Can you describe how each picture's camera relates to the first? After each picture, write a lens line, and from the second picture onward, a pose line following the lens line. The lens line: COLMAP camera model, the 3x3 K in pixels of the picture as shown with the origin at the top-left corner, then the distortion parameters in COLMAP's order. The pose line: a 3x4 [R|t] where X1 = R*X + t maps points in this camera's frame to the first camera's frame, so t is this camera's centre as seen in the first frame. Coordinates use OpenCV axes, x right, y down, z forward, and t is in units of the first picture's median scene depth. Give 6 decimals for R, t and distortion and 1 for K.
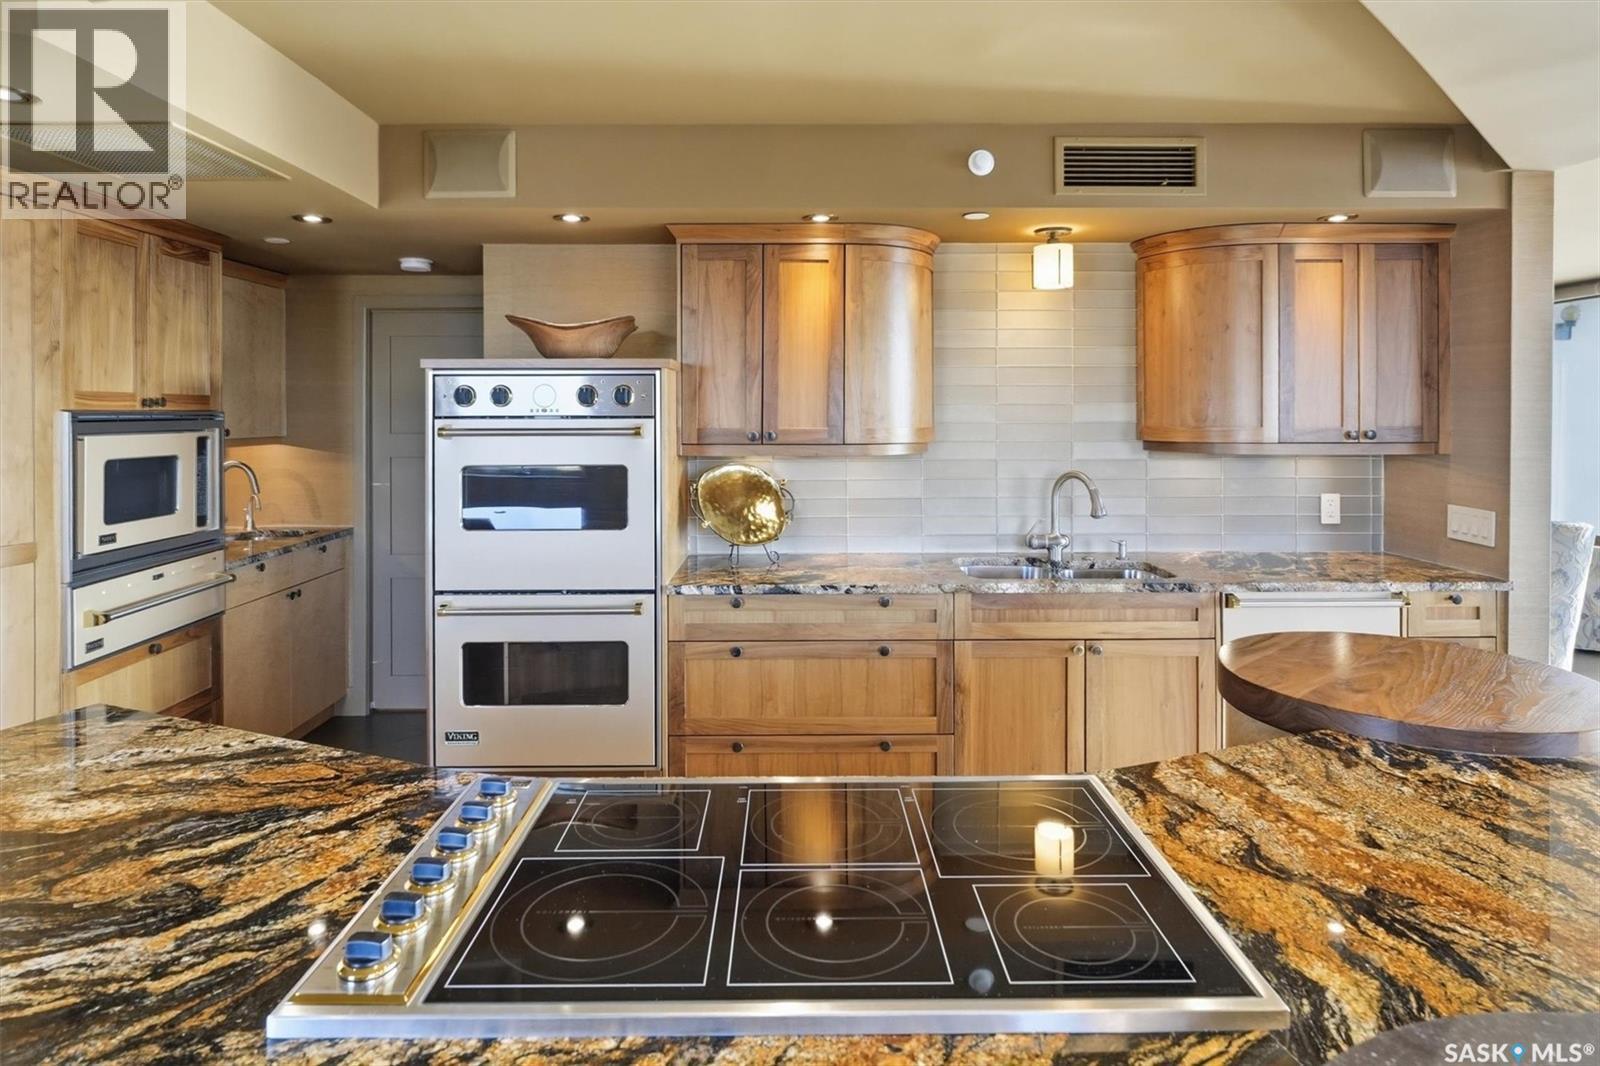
lens RADIAL K [[937.8, 0, 797.3], [0, 937.8, 412.6], [0, 0, 1]] dist [-0.002660, -0.002824]
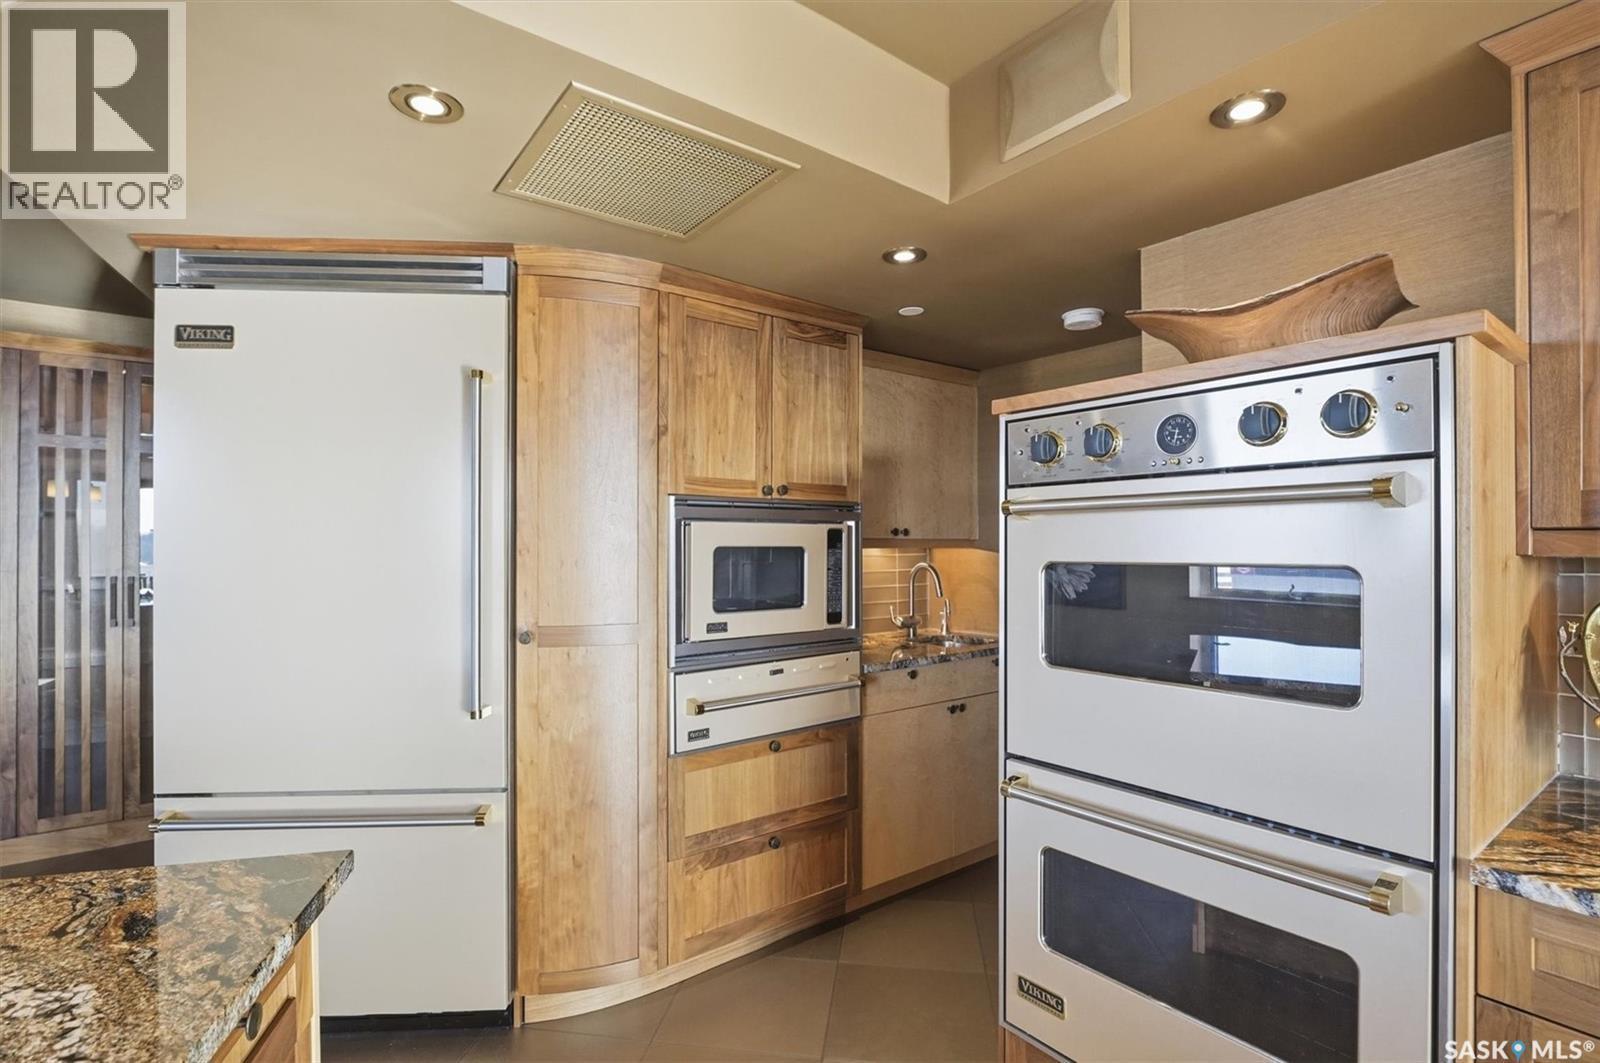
lens RADIAL K [[755.2, 0, 792.1], [0, 755.2, 543.0], [0, 0, 1]] dist [-0.015269, 0.000158]
pose [[0.595458, -0.000147, -0.803386, -0.051514], [-0.003352, 0.999991, -0.002668, 0.043619], [0.803379, 0.004281, 0.595453, 0.534020]]
